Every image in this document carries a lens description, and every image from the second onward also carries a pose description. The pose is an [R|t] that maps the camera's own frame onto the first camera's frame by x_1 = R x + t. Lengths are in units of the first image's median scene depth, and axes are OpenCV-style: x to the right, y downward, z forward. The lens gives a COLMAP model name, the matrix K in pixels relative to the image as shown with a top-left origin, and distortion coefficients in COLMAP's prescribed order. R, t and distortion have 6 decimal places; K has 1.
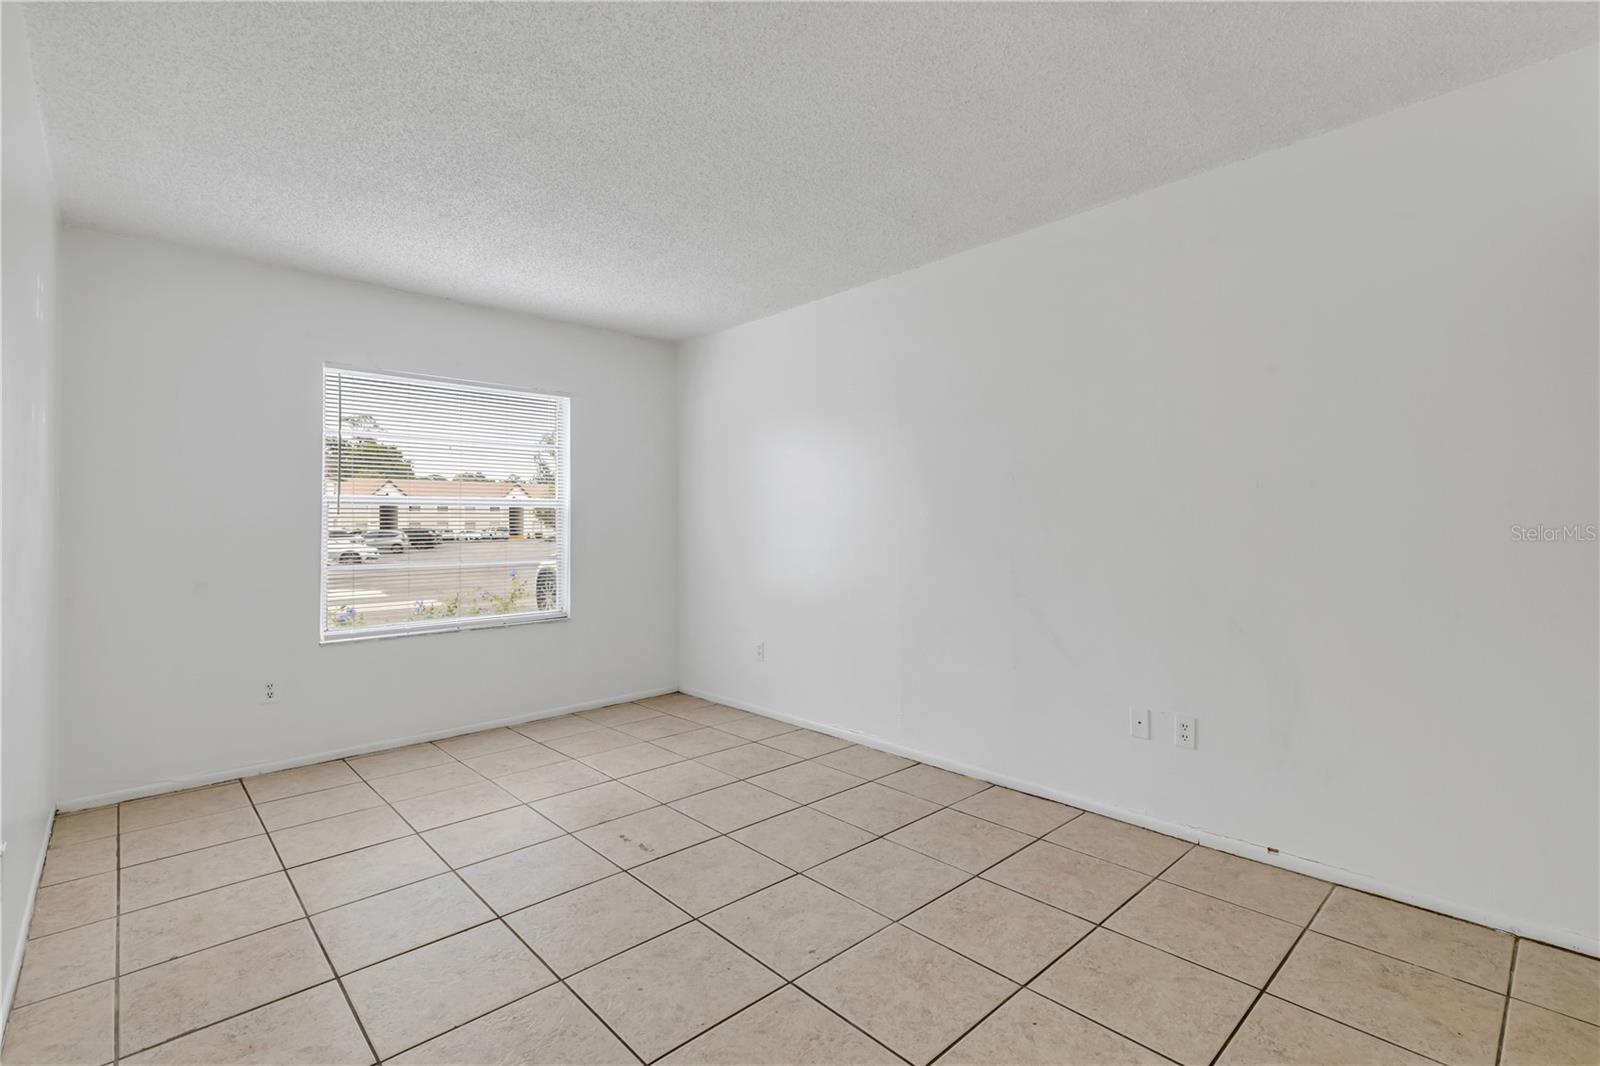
lens RADIAL K [[720.4, 0, 795.1], [0, 720.4, 529.2], [0, 0, 1]] dist [0.003209, 0.000194]
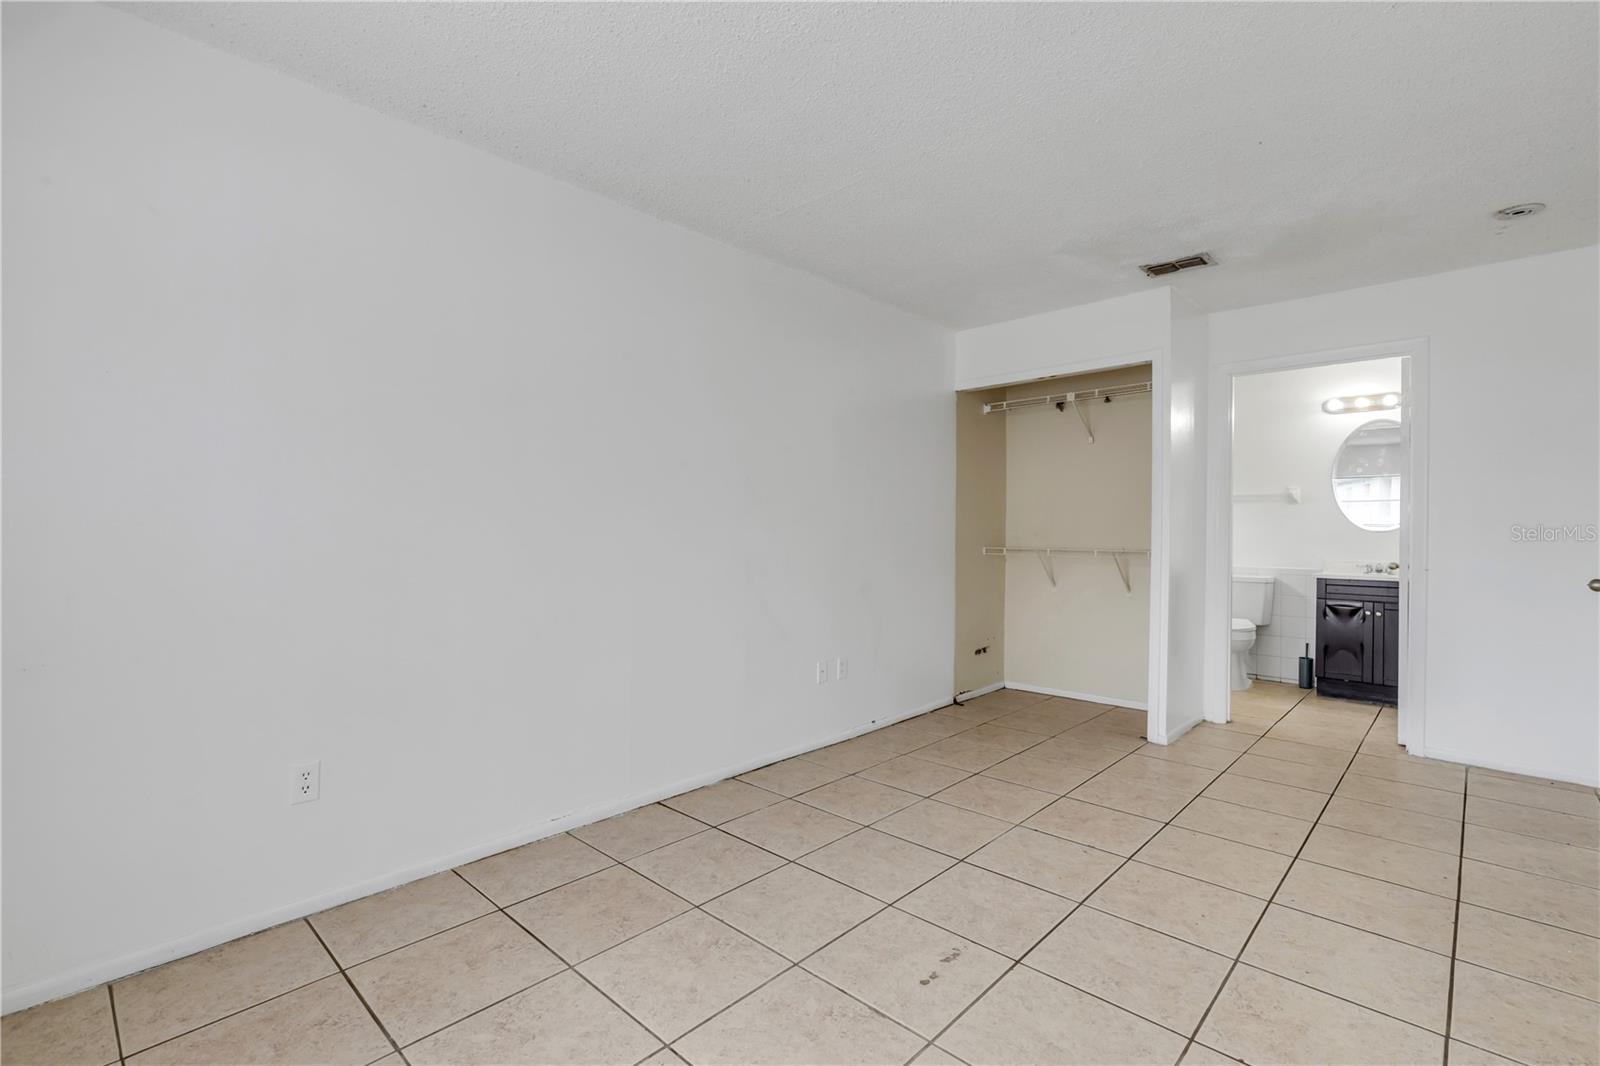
lens RADIAL K [[720.4, 0, 793.9], [0, 720.4, 534.9], [0, 0, 1]] dist [0.003209, 0.000194]
pose [[-0.055245, -0.003006, 0.998468, -0.858595], [0.003833, 0.999987, 0.003223, 0.003653], [-0.998465, 0.004005, -0.055233, 1.095732]]
